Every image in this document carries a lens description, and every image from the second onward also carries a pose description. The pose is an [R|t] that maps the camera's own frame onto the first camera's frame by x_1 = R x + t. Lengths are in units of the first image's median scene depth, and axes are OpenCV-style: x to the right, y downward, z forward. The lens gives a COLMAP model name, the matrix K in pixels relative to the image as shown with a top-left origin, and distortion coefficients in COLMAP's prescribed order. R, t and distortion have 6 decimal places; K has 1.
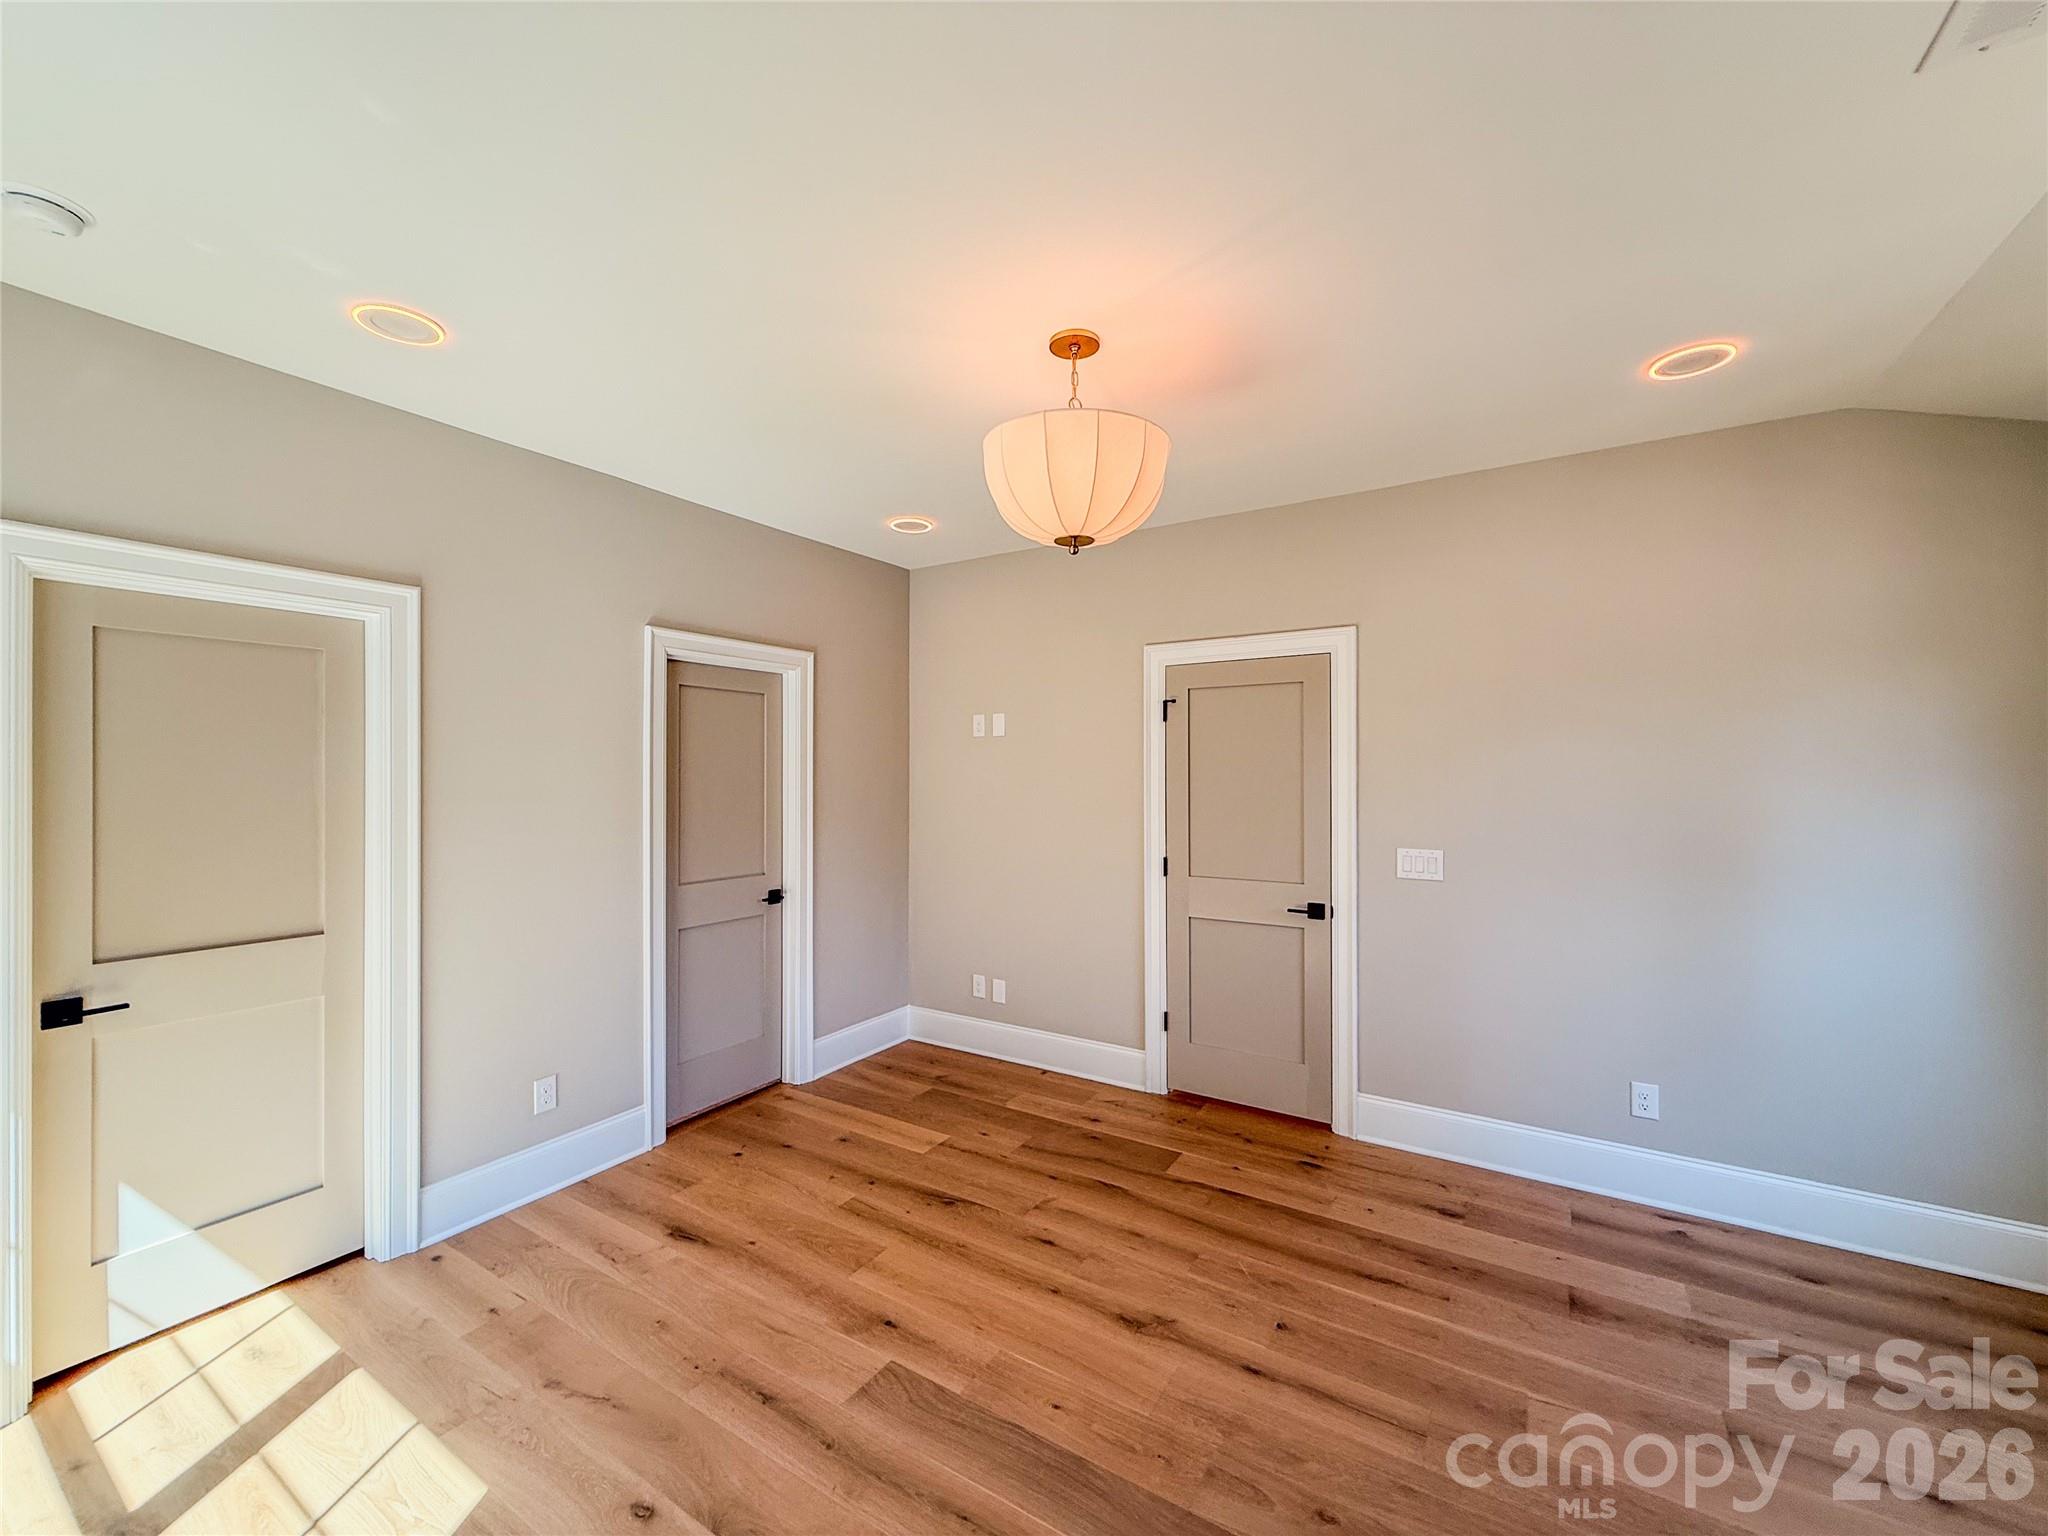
lens RADIAL K [[815.3, 0, 1022.4], [0, 815.3, 771.8], [0, 0, 1]] dist [-0.000830, 0.000714]
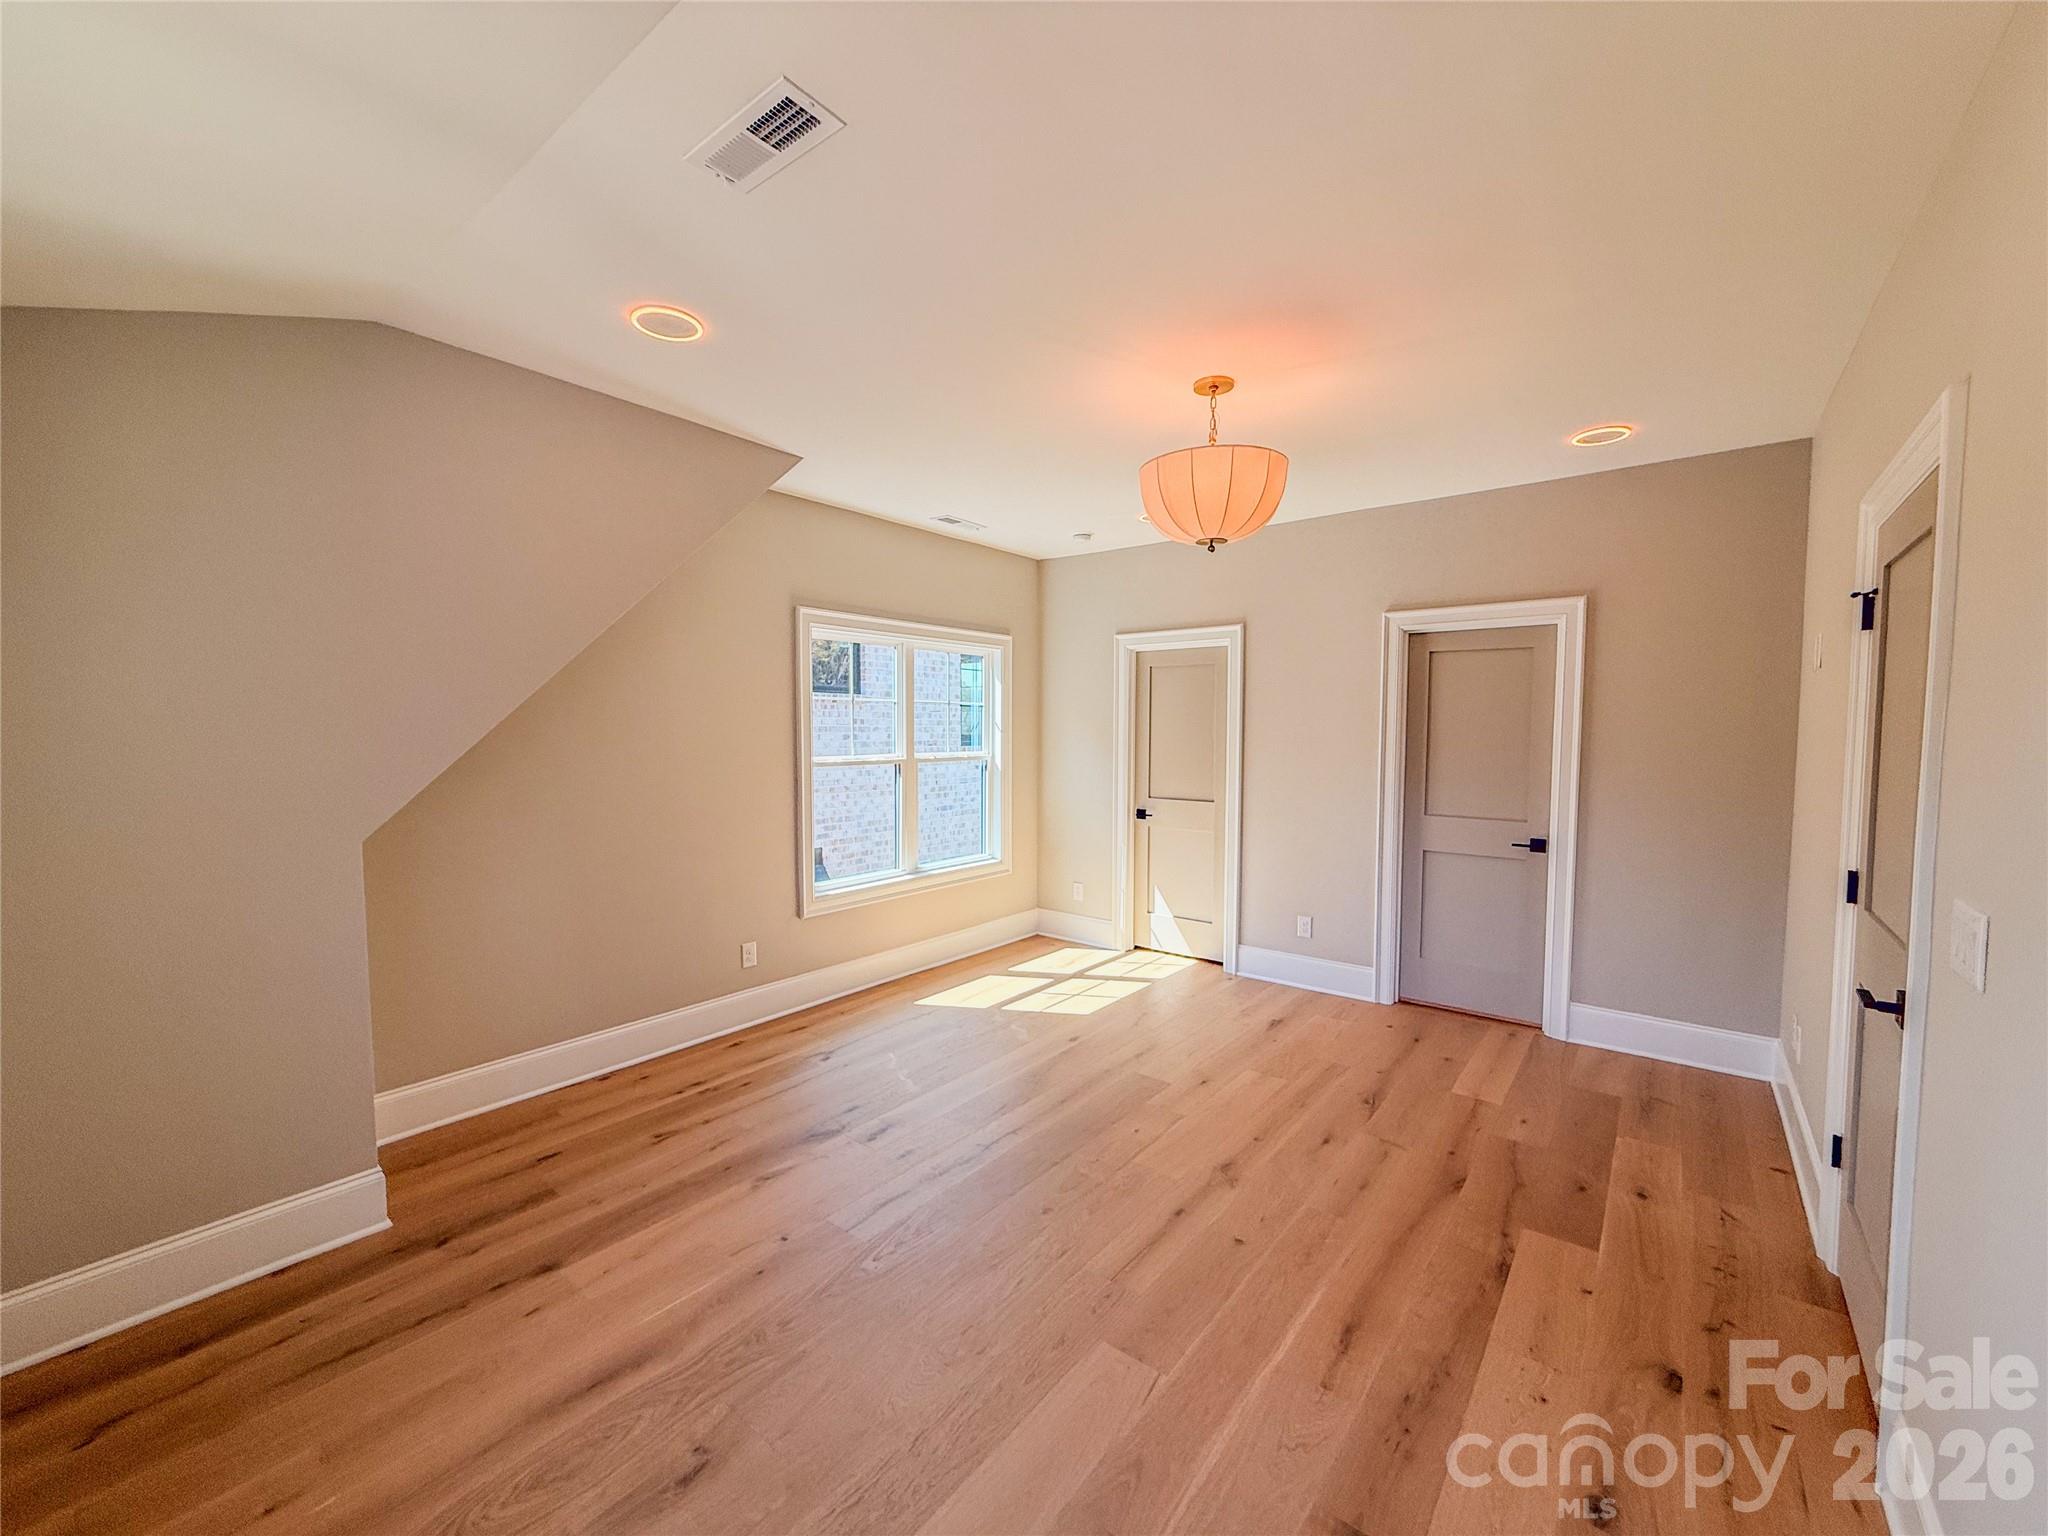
lens RADIAL K [[815.3, 0, 1022.4], [0, 815.3, 771.8], [0, 0, 1]] dist [-0.000830, 0.000714]
pose [[-0.110466, 0.057594, -0.992210, 1.062472], [0.000045, 0.998320, 0.057944, 0.002171], [0.993880, 0.006356, -0.110283, 0.641675]]
